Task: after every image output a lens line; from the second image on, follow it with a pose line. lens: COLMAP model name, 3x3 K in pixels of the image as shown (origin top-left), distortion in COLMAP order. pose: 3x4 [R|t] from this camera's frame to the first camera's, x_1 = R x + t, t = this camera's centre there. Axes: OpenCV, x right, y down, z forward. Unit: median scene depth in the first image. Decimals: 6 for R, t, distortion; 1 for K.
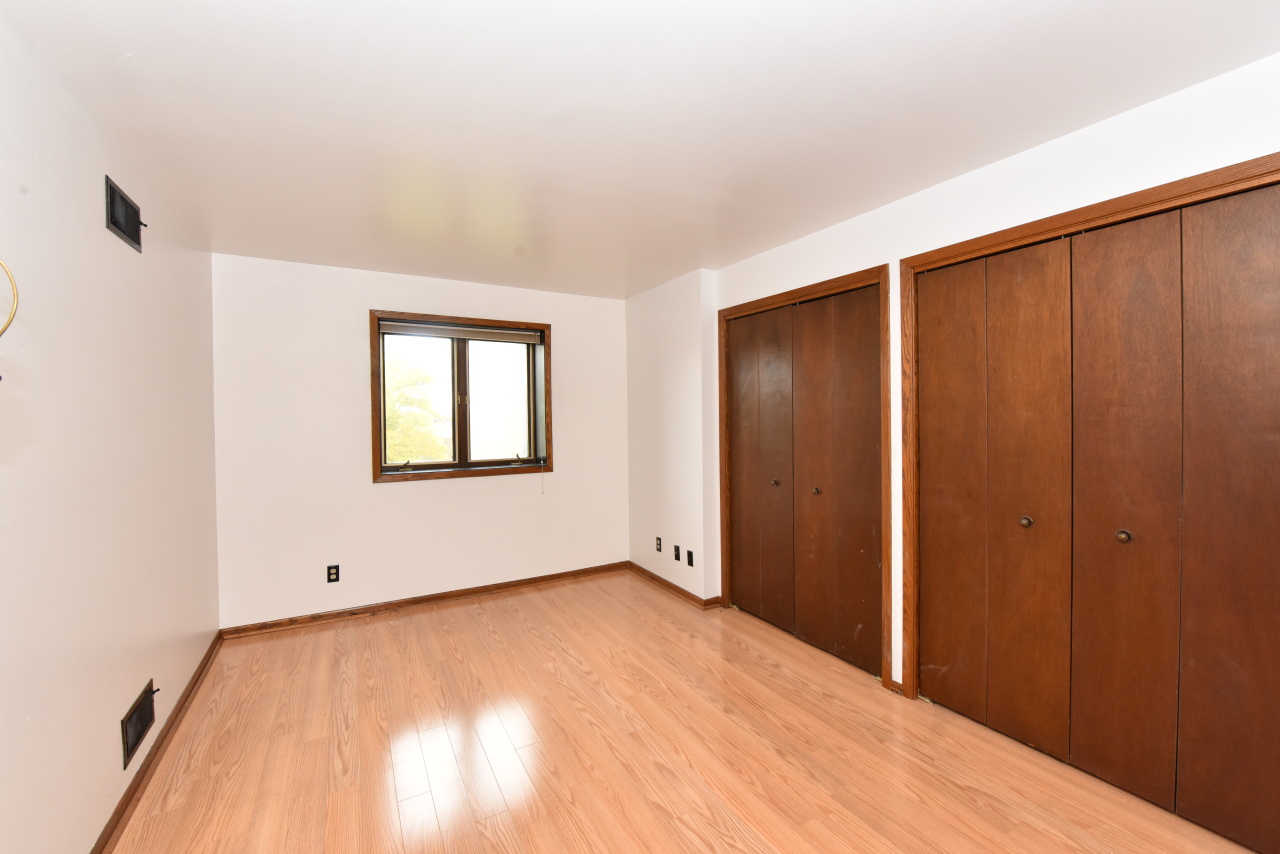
lens RADIAL K [[525.2, 0, 640.0], [0, 525.2, 427.0], [0, 0, 1]] dist [-0.000964, -0.000095]
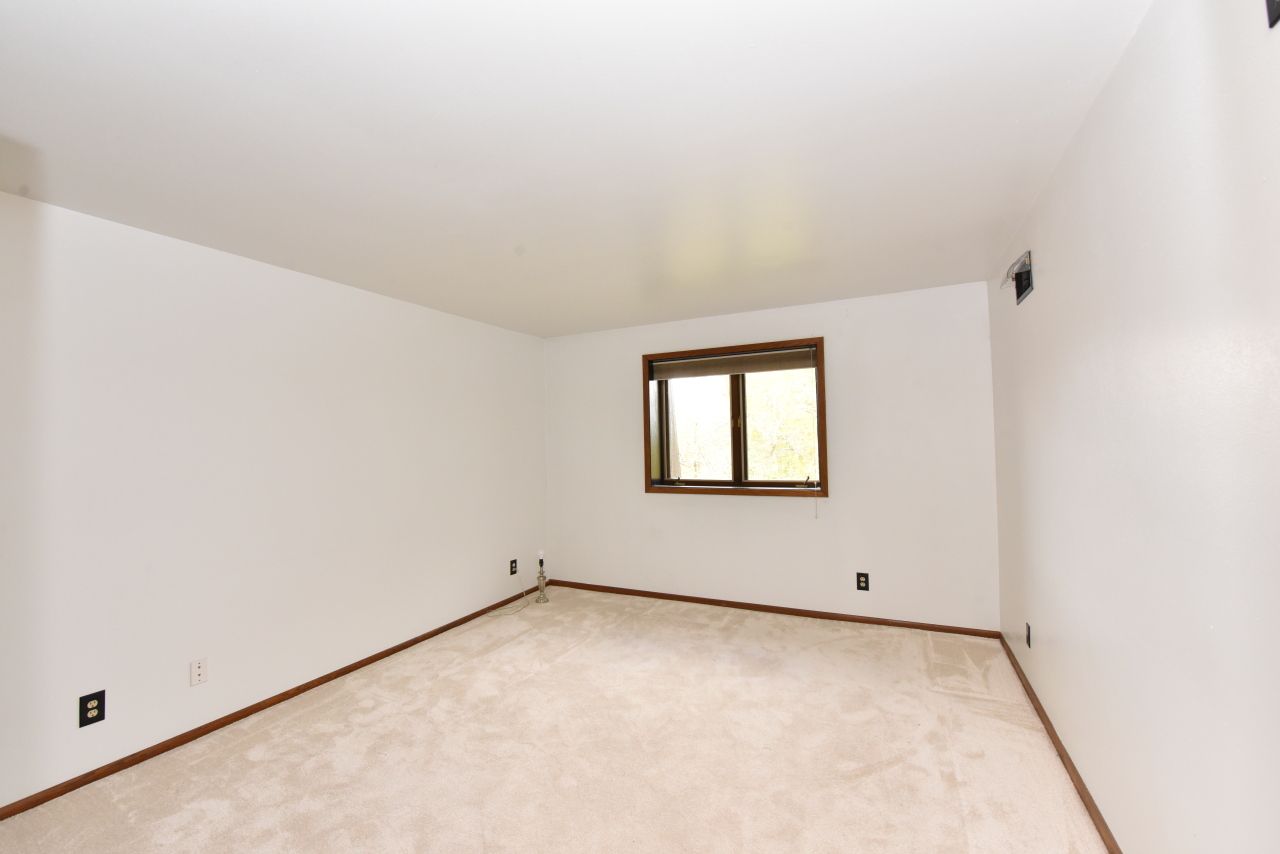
lens RADIAL K [[525.2, 0, 640.0], [0, 525.2, 427.0], [0, 0, 1]] dist [-0.000964, -0.000095]
pose [[0.572690, -0.023125, -0.819445, 0.413445], [-0.001702, 0.999566, -0.029398, -0.010681], [0.819770, 0.018231, 0.572403, 0.222654]]
